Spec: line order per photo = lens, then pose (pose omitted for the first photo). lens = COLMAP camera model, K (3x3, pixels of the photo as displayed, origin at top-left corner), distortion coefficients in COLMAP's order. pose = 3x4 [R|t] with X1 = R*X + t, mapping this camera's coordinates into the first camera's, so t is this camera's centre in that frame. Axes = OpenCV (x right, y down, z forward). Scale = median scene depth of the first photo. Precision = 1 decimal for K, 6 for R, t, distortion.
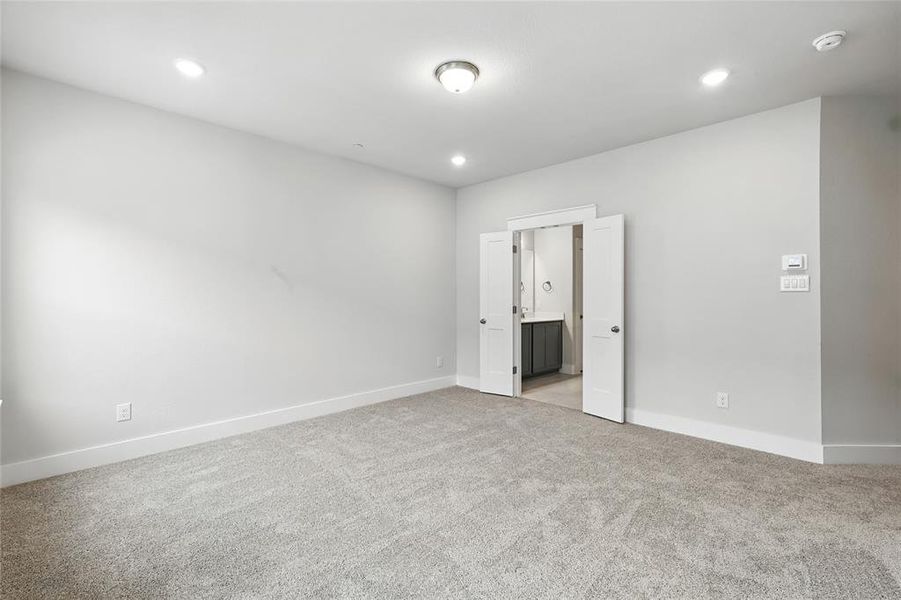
lens RADIAL K [[401.0, 0, 449.1], [0, 401.0, 298.0], [0, 0, 1]] dist [0.006735, 0.000140]
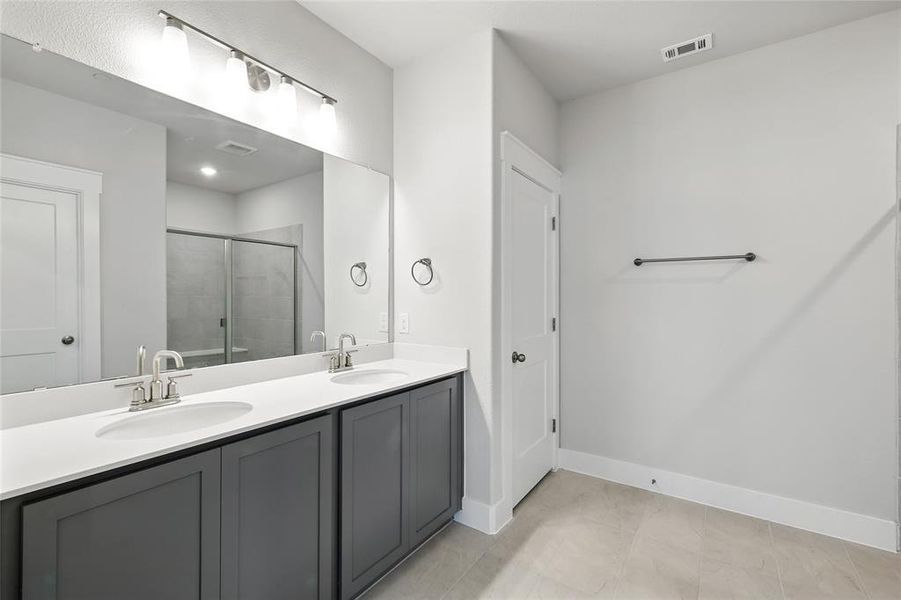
lens RADIAL K [[401.0, 0, 450.2], [0, 401.0, 299.6], [0, 0, 1]] dist [0.006735, 0.000140]
pose [[0.973361, 0.001400, 0.229272, 0.193035], [-0.001010, 0.999998, -0.001820, -0.003638], [-0.229274, 0.001540, 0.973361, 0.669420]]
